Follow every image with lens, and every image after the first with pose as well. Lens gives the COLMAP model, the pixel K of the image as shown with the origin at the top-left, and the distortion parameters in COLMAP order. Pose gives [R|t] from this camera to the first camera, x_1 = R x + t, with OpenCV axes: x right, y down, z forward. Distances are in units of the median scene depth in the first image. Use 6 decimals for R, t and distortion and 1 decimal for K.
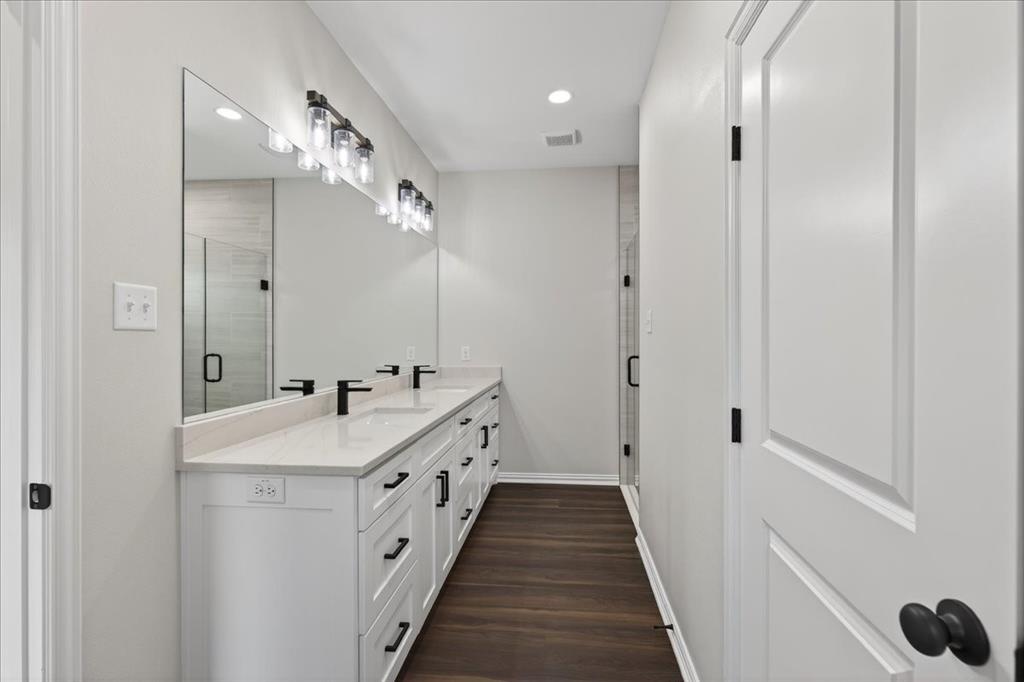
lens RADIAL K [[458.9, 0, 521.0], [0, 458.9, 333.1], [0, 0, 1]] dist [0.009228, -0.000130]
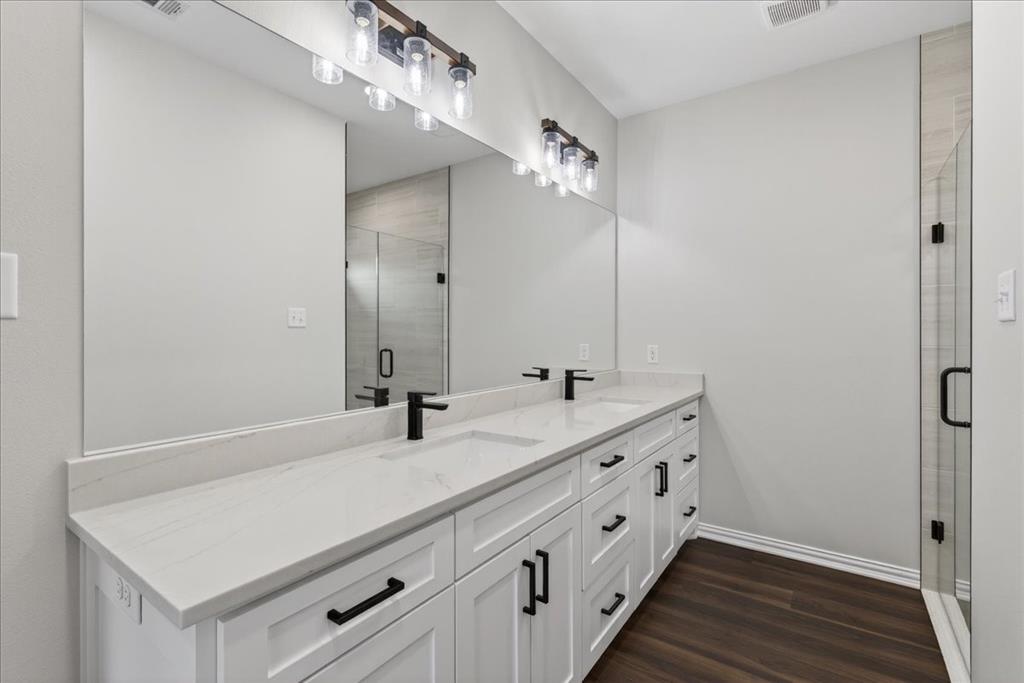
lens RADIAL K [[458.9, 0, 521.0], [0, 458.9, 333.6], [0, 0, 1]] dist [0.009228, -0.000130]
pose [[0.875633, 0.001240, -0.482976, 0.061424], [0.003353, 0.999957, 0.008647, 0.004519], [0.482965, -0.009191, 0.875591, 0.277186]]
